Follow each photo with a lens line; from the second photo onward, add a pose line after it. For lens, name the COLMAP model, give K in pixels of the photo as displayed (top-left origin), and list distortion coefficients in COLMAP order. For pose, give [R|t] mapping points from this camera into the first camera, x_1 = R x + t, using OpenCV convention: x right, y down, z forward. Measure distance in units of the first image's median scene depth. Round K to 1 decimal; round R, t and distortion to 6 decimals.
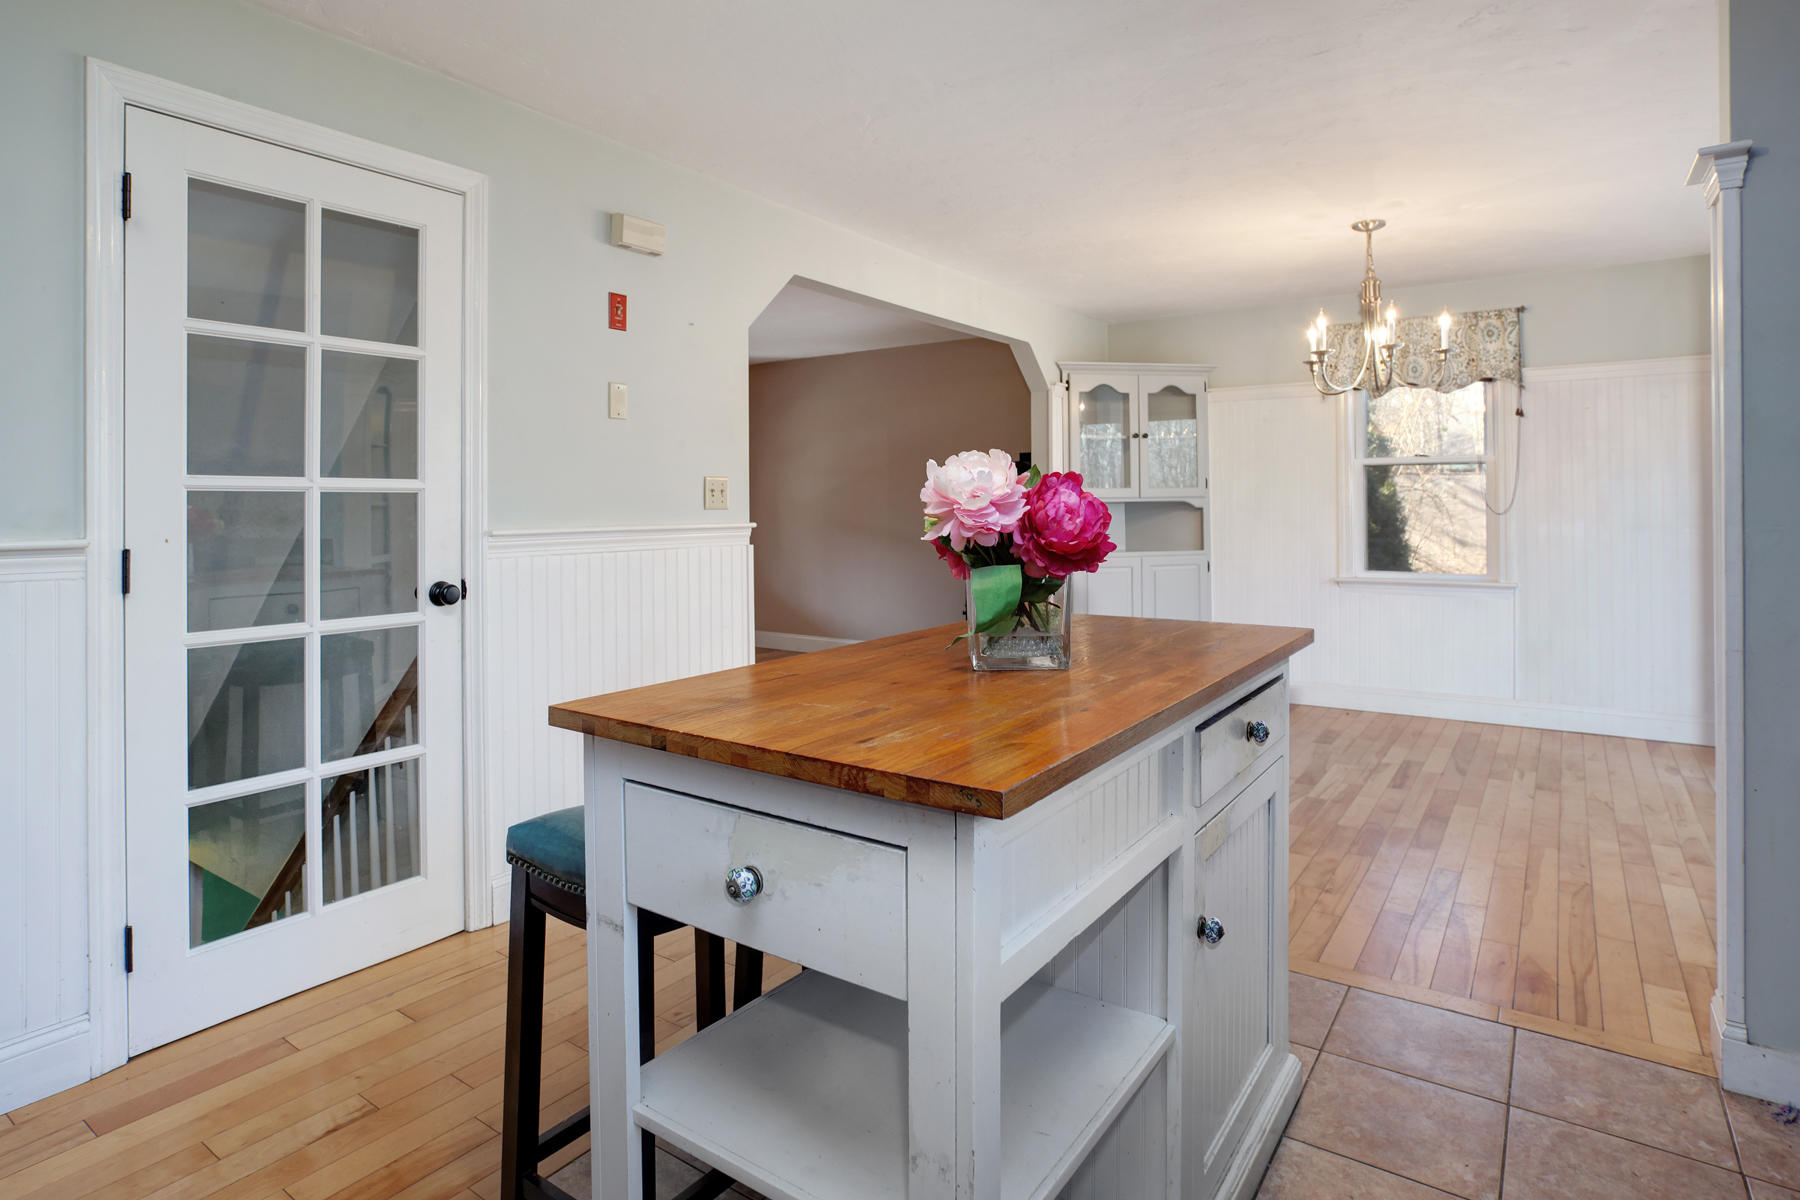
lens RADIAL K [[983.1, 0, 879.8], [0, 983.1, 502.5], [0, 0, 1]] dist [-0.046408, 0.017310]
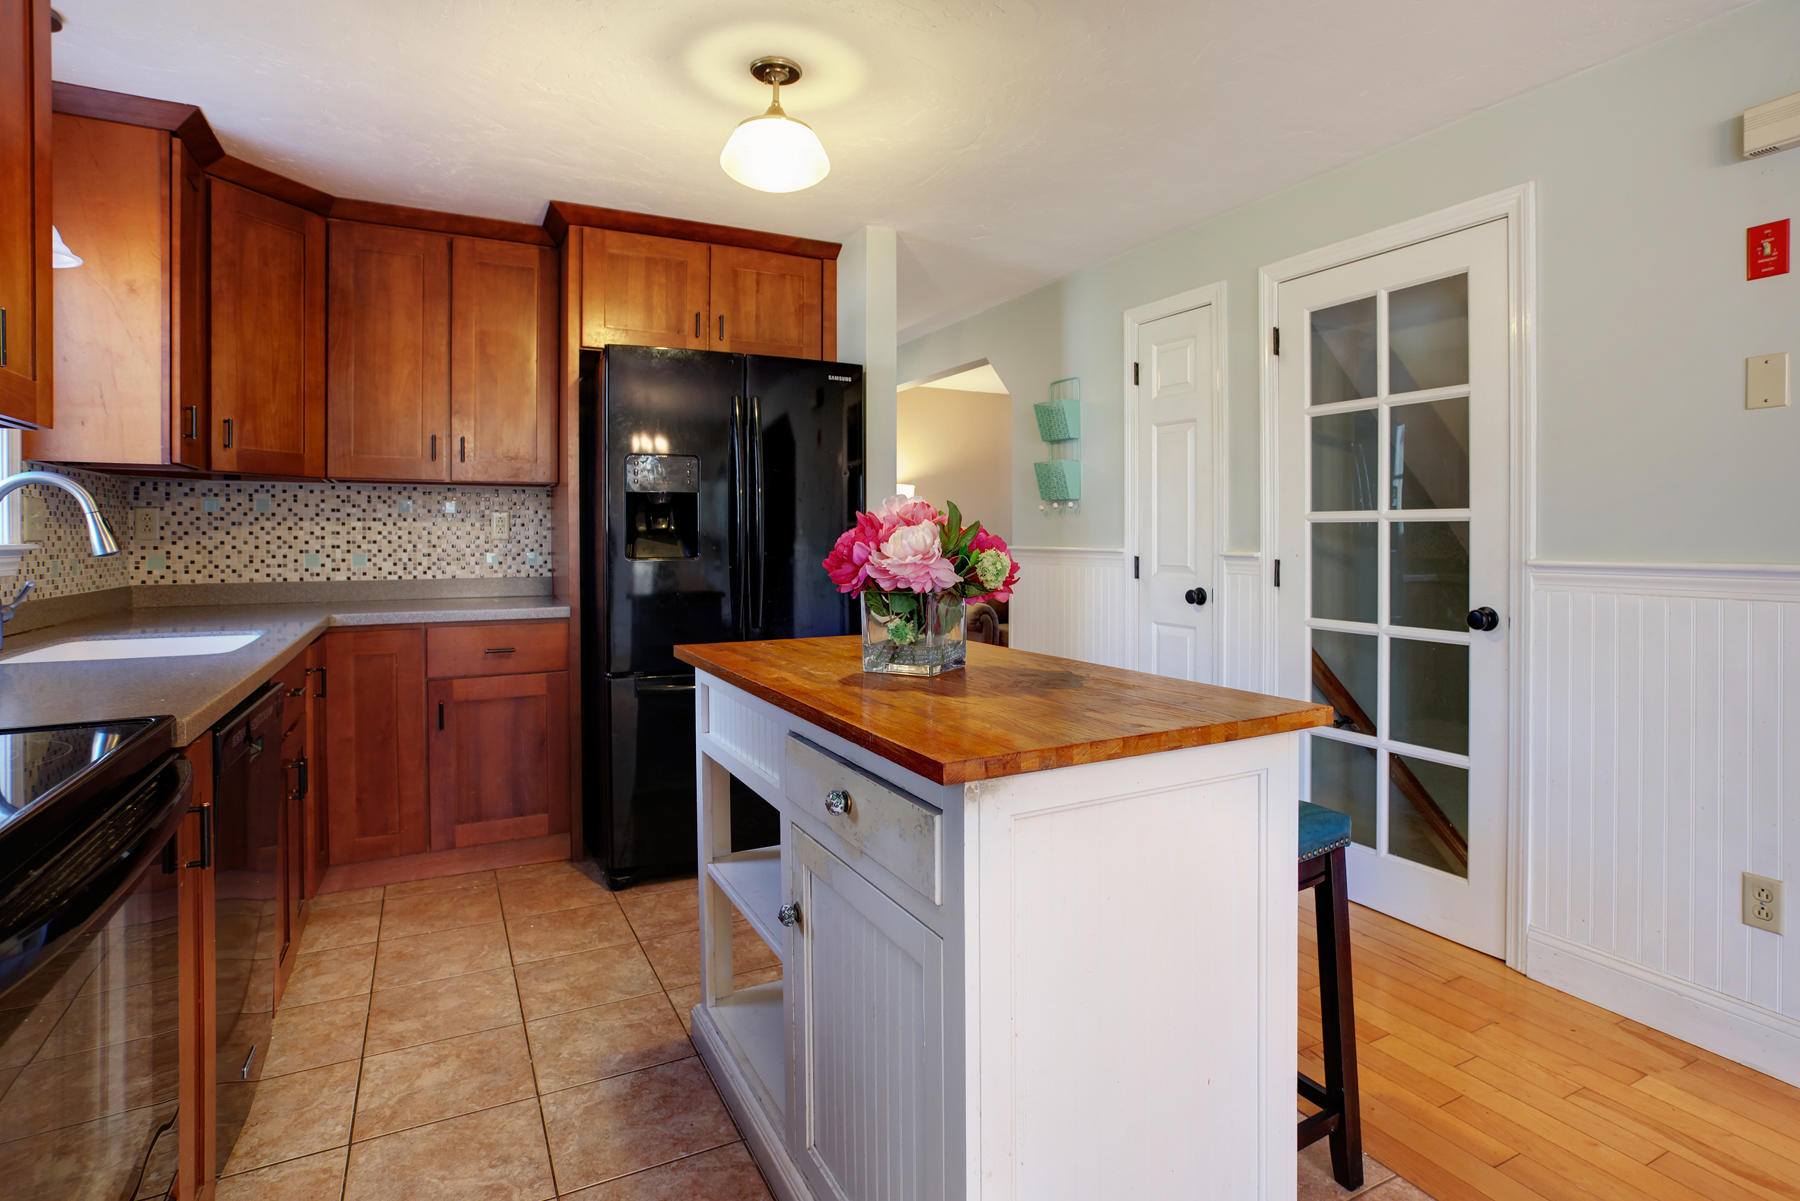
lens RADIAL K [[889.6, 0, 904.4], [0, 889.6, 542.9], [0, 0, 1]] dist [-0.046284, 0.004044]
pose [[-0.457606, 0.016344, -0.889005, 0.693486], [0.008667, 0.999866, 0.013921, -0.004967], [0.889113, -0.001335, -0.457686, 0.940588]]
